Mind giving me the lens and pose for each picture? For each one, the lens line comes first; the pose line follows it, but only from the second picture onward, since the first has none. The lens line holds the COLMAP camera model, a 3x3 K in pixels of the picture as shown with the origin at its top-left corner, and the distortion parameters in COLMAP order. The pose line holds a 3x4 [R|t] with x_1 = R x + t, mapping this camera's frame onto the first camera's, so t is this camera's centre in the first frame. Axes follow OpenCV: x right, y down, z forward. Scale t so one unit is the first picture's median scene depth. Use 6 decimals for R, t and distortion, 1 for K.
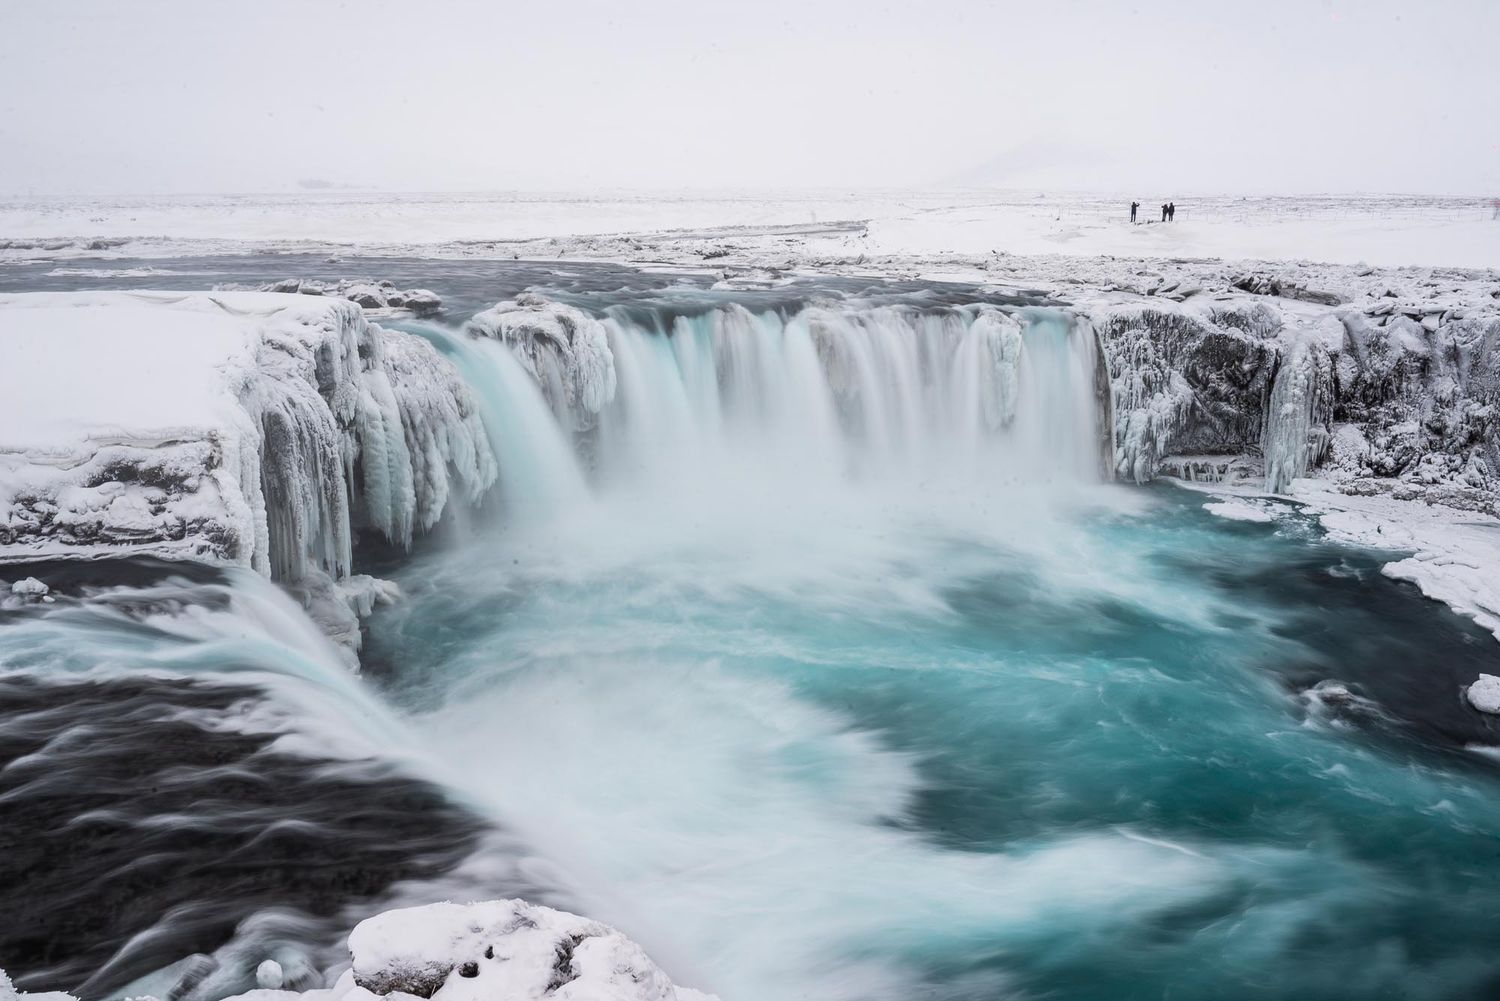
lens RADIAL K [[1190.8, 0, 750.3], [0, 1190.8, 500.5], [0, 0, 1]] dist [-0.010769, 0.012061]
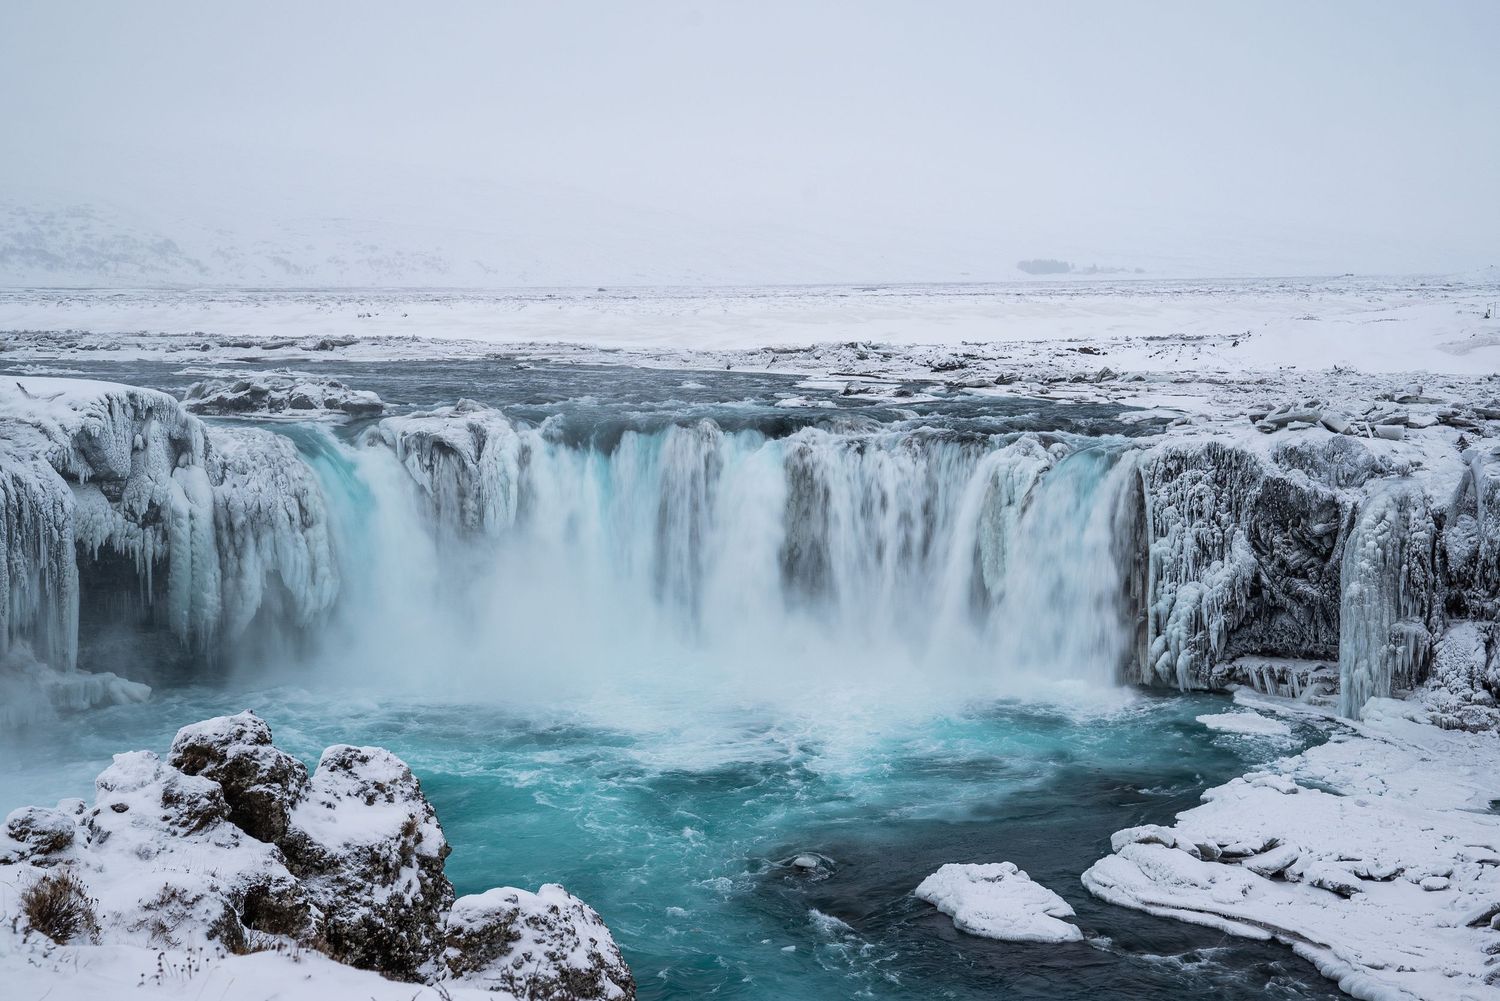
lens RADIAL K [[2095.5, 0, 748.3], [0, 2095.5, 505.4], [0, 0, 1]] dist [0.200370, 0.000000]
pose [[0.882224, 0.046691, -0.468508, 0.703996], [-0.114704, 0.986404, -0.117689, 0.056123], [0.456643, 0.157568, 0.875585, -0.217055]]
